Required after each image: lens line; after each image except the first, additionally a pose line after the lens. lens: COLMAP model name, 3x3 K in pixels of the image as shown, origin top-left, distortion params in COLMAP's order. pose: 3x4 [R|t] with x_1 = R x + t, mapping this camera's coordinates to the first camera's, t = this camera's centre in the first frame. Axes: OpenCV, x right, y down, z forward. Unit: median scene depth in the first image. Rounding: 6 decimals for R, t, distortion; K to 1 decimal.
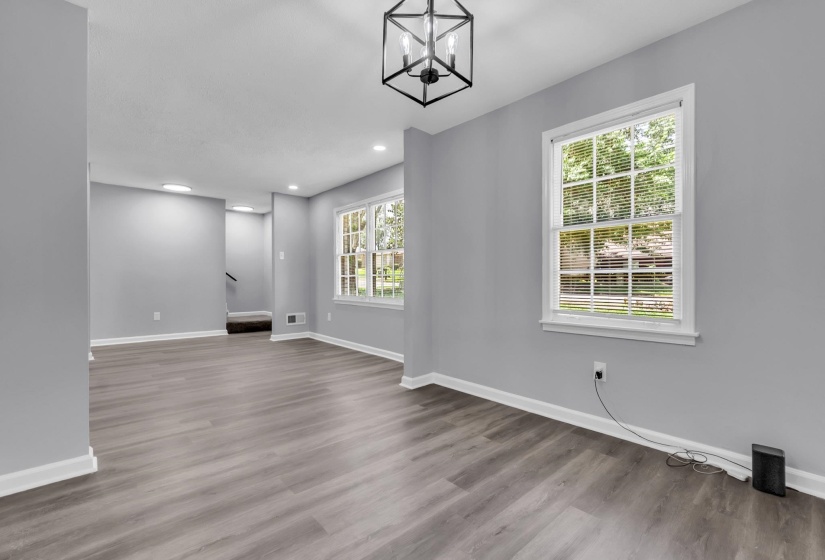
lens RADIAL K [[363.0, 0, 412.5], [0, 363.0, 280.0], [0, 0, 1]] dist [-0.000185, 0.000012]
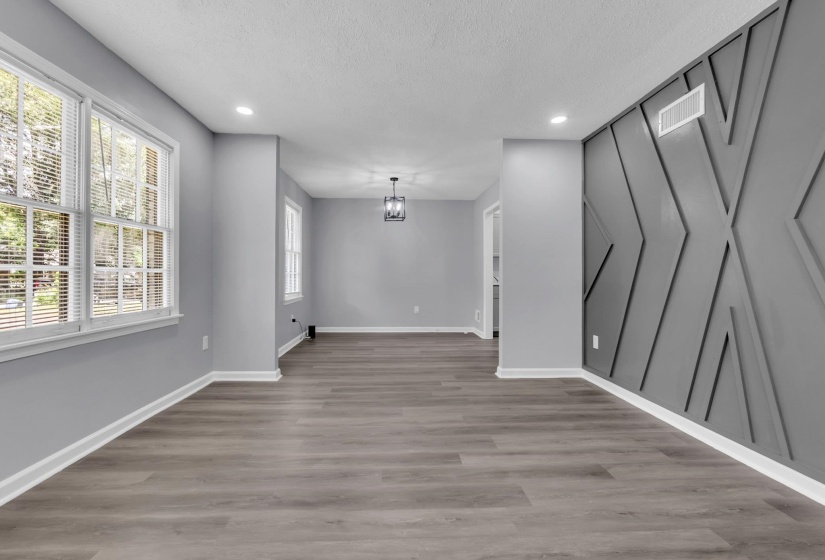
lens RADIAL K [[363.0, 0, 412.5], [0, 363.0, 280.0], [0, 0, 1]] dist [-0.000185, 0.000012]
pose [[-0.776307, -0.004266, 0.630340, -1.168728], [0.007640, 0.999840, 0.016175, -0.007654], [-0.630308, 0.017373, -0.776151, 1.863324]]
